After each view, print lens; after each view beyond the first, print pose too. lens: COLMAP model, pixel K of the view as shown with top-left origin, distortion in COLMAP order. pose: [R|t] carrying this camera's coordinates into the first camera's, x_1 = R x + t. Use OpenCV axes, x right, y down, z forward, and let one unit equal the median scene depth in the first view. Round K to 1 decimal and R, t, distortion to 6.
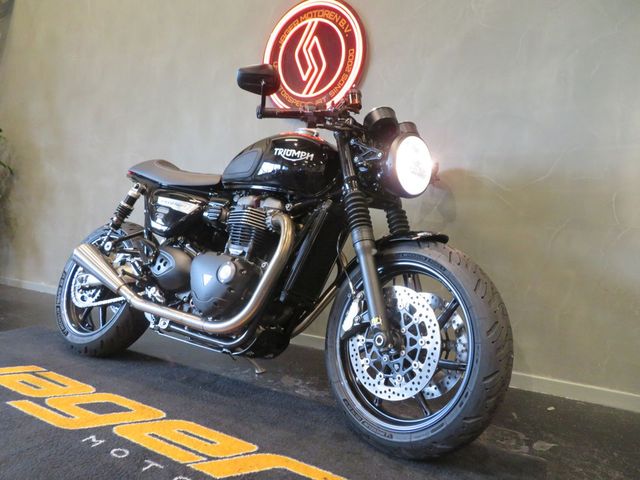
lens RADIAL K [[459.1, 0, 319.0], [0, 459.1, 239.3], [0, 0, 1]] dist [-0.025157, 0.025270]
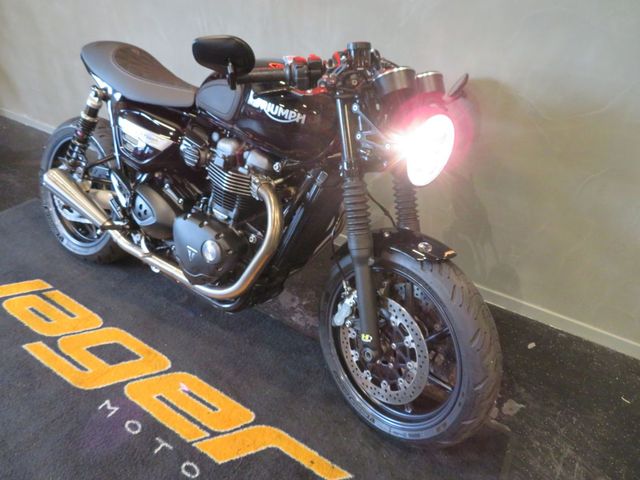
lens RADIAL K [[459.1, 0, 319.1], [0, 459.1, 242.1], [0, 0, 1]] dist [-0.025157, 0.025270]
pose [[0.999624, 0.020592, -0.018090, 0.033625], [-0.008070, 0.851843, 0.523735, -0.464415], [0.026194, -0.523392, 0.851689, 0.250094]]
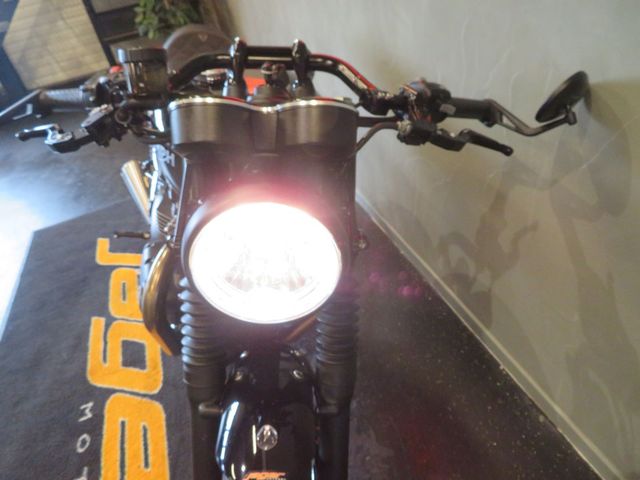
lens RADIAL K [[459.1, 0, 323.7], [0, 459.1, 238.6], [0, 0, 1]] dist [-0.025157, 0.025270]
pose [[0.761425, 0.245147, -0.600113, 0.497611], [0.161163, 0.825086, 0.541534, -0.405475], [0.627900, -0.509053, 0.588733, 0.855431]]
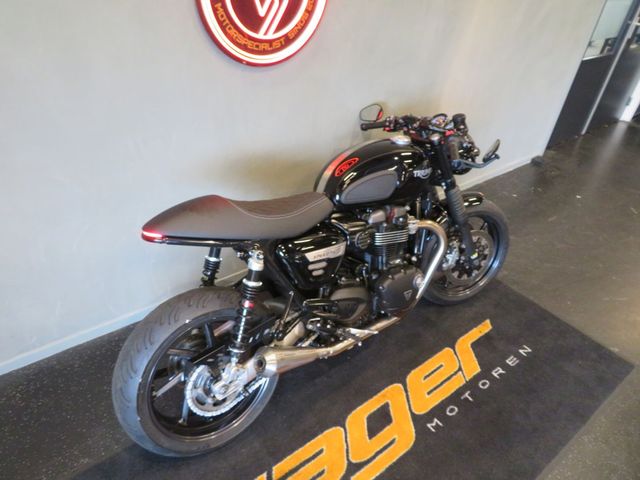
lens RADIAL K [[459.1, 0, 318.0], [0, 459.1, 242.1], [0, 0, 1]] dist [-0.025157, 0.025270]
pose [[0.350442, -0.552224, 0.756465, -1.330113], [-0.044622, 0.796923, 0.602430, -0.856973], [-0.935521, -0.244872, 0.254634, 1.042195]]
